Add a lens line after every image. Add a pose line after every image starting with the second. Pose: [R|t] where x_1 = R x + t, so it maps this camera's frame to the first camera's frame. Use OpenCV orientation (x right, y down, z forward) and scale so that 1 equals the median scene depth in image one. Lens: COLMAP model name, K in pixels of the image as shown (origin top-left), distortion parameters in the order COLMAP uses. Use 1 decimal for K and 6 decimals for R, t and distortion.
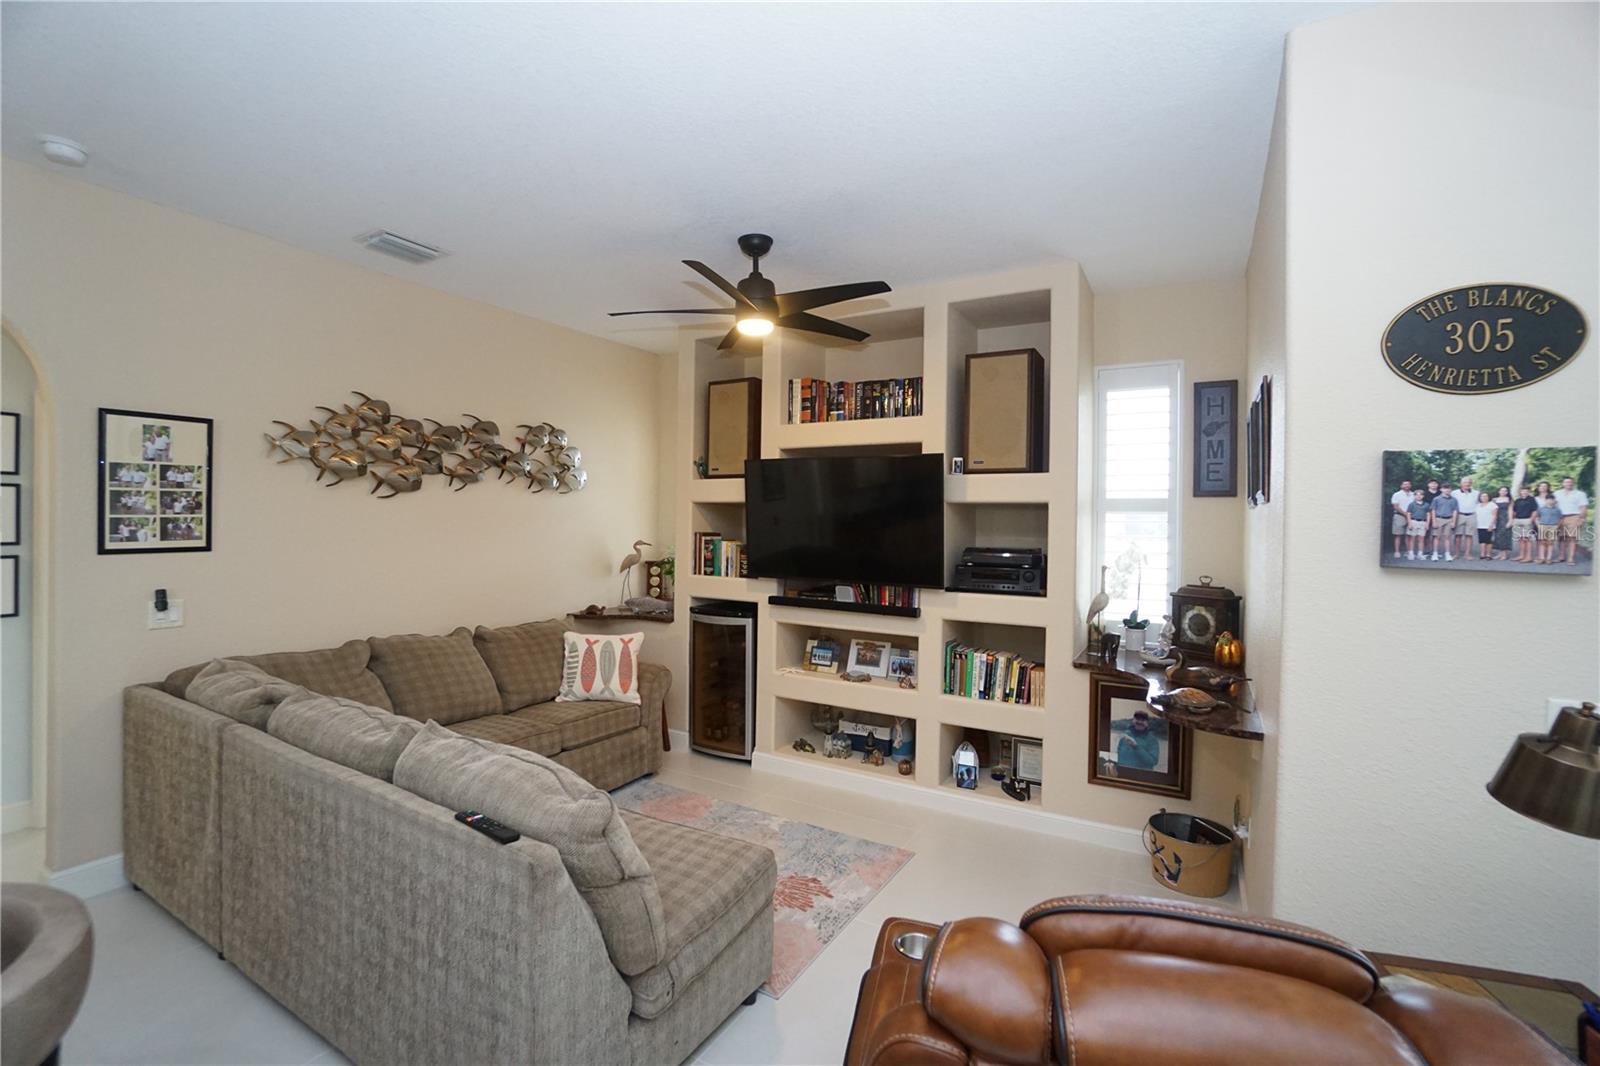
lens RADIAL K [[703.2, 0, 780.5], [0, 703.2, 525.1], [0, 0, 1]] dist [-0.064860, 0.023691]
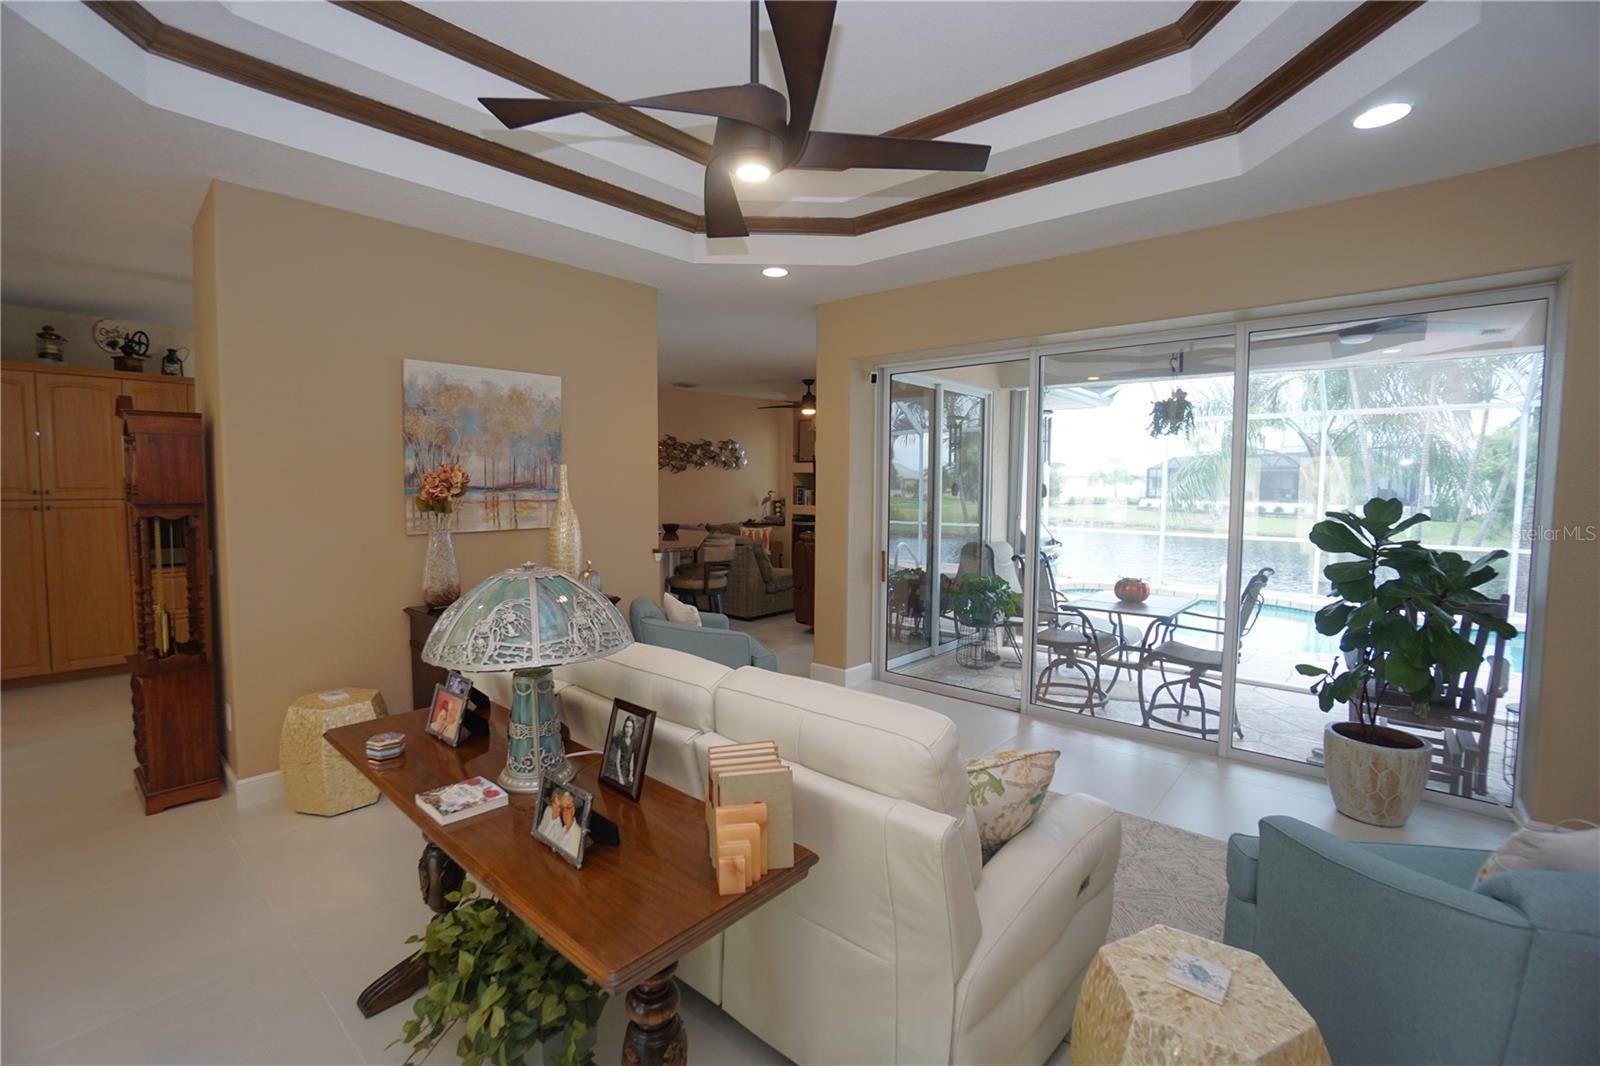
lens RADIAL K [[703.2, 0, 780.5], [0, 703.2, 525.1], [0, 0, 1]] dist [-0.064860, 0.023691]
pose [[0.981764, 0.003343, -0.190073, 0.339830], [0.007081, 0.998509, 0.054132, 0.016027], [0.189971, -0.054490, 0.980276, -1.579315]]
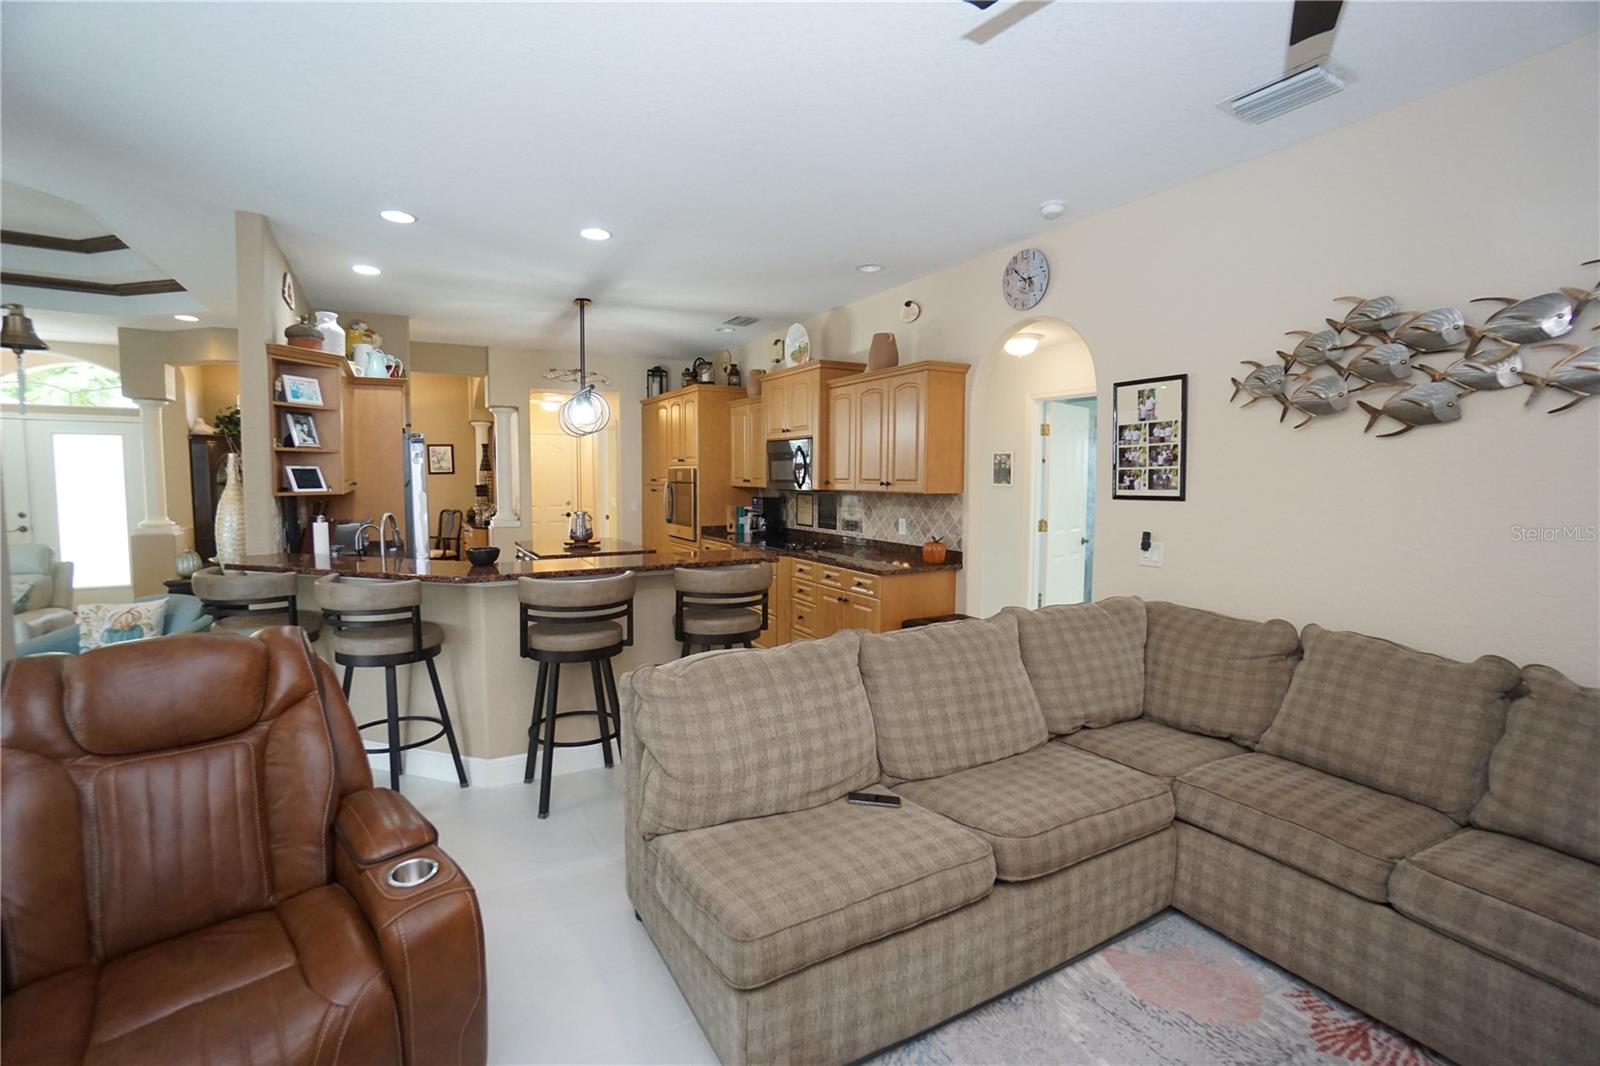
lens RADIAL K [[703.2, 0, 780.5], [0, 703.2, 525.1], [0, 0, 1]] dist [-0.064860, 0.023691]
pose [[-0.499935, 0.045464, -0.864869, 0.320613], [-0.014022, 0.998065, 0.060571, 0.016179], [0.865950, 0.042409, -0.498330, 0.807537]]
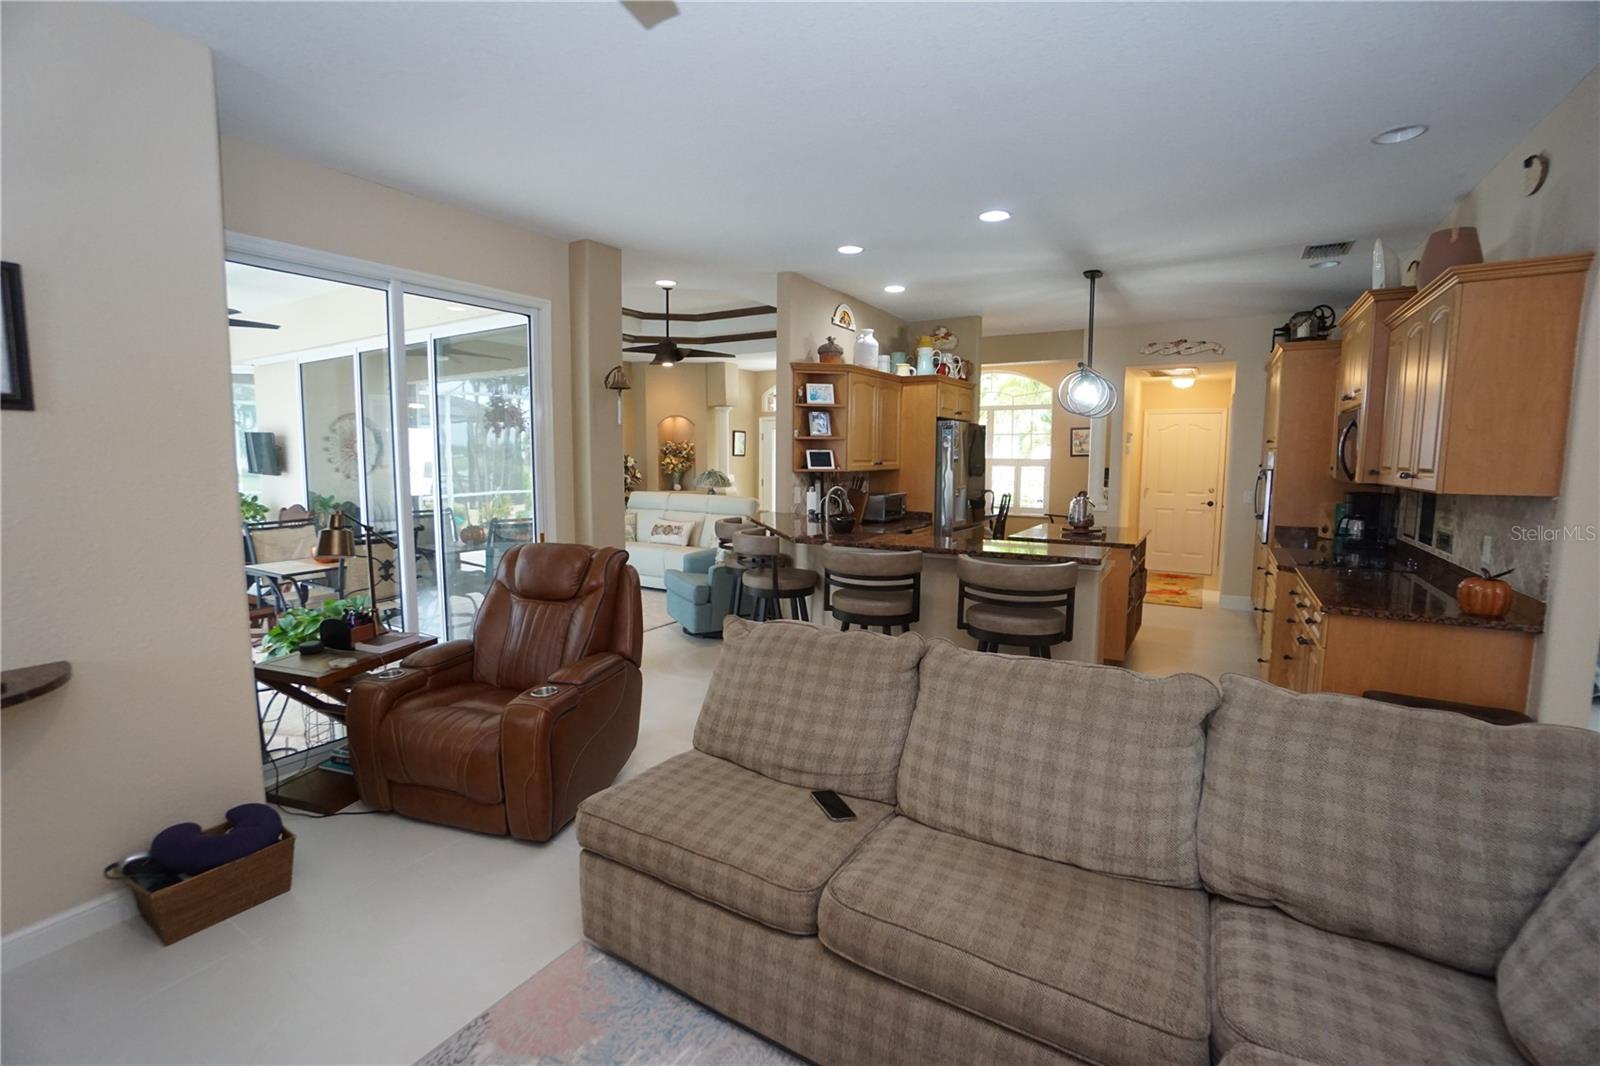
lens RADIAL K [[703.2, 0, 780.5], [0, 703.2, 525.1], [0, 0, 1]] dist [-0.064860, 0.023691]
pose [[-0.999791, -0.018808, 0.008047, -0.161925], [-0.017862, 0.994340, 0.104734, 0.003678], [-0.009971, 0.104568, -0.994468, 1.112318]]
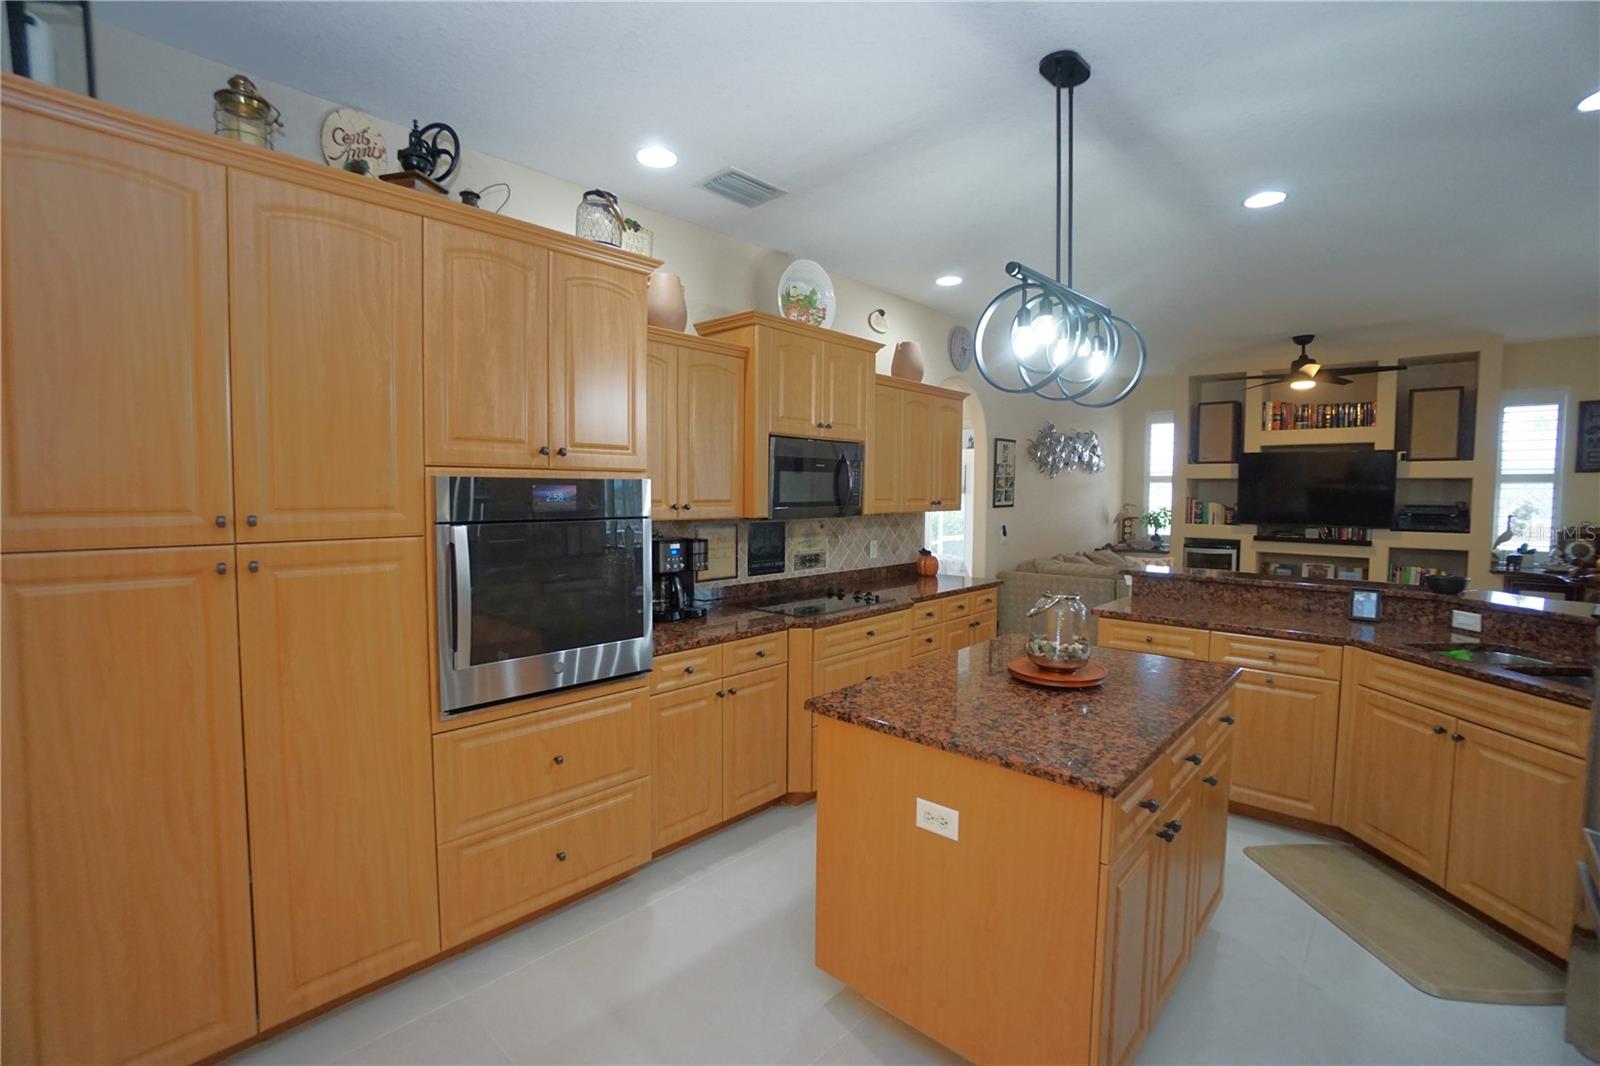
lens RADIAL K [[703.2, 0, 780.5], [0, 703.2, 525.1], [0, 0, 1]] dist [-0.064860, 0.023691]
pose [[0.976110, 0.000775, -0.217274, -0.863789], [0.008325, 0.999126, 0.040964, 0.001748], [0.217116, -0.041794, 0.975251, -0.931323]]
